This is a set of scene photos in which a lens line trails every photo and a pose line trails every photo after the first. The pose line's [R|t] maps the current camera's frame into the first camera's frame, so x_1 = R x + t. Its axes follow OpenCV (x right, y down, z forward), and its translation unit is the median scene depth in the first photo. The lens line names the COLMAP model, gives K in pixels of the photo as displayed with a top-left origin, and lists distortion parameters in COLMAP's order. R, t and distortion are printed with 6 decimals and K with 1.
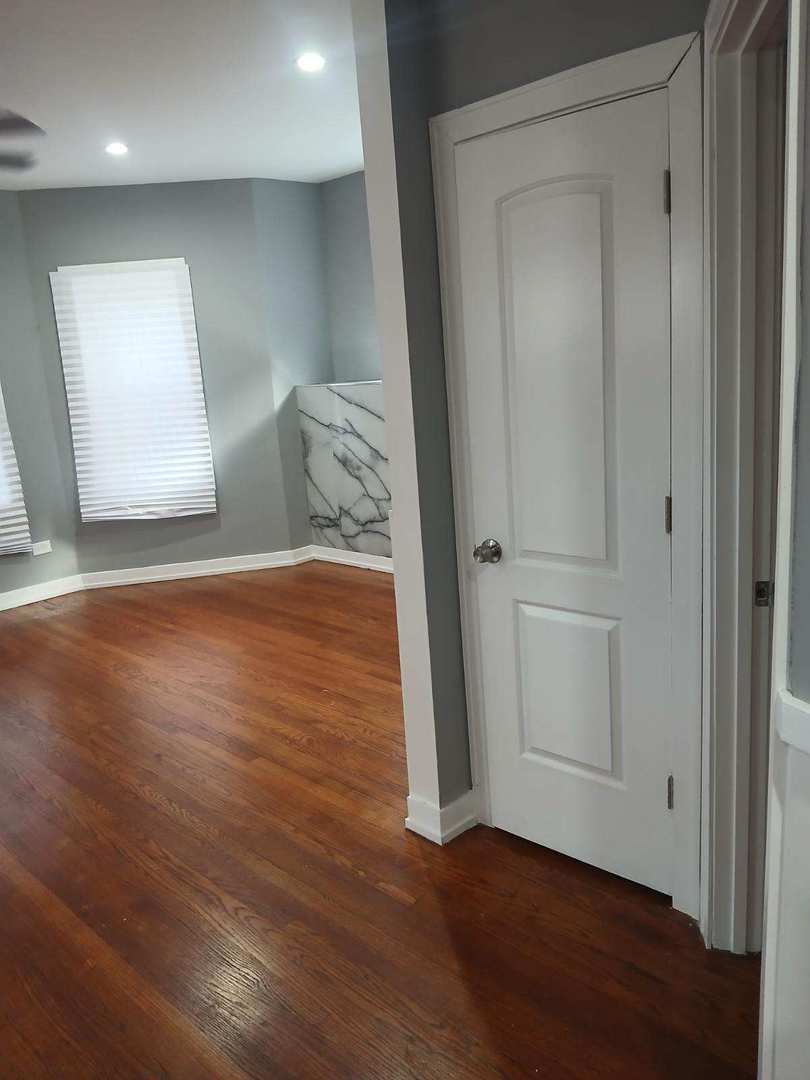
lens RADIAL K [[818.9, 0, 408.5], [0, 818.9, 547.1], [0, 0, 1]] dist [0.131304, -0.246408]
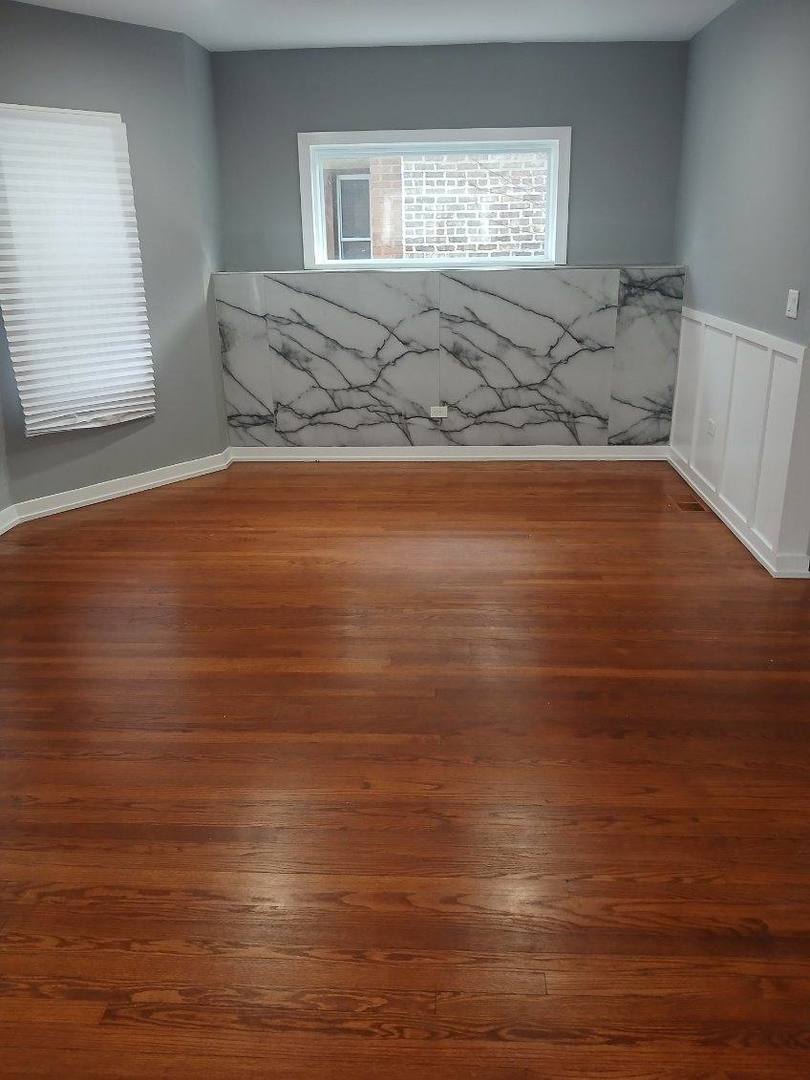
lens RADIAL K [[818.9, 0, 408.5], [0, 818.9, 547.1], [0, 0, 1]] dist [0.131304, -0.246408]
pose [[0.764517, -0.169346, 0.621961, -0.616039], [0.112663, 0.985126, 0.129742, 0.012078], [-0.634681, -0.029118, 0.772225, 0.133440]]
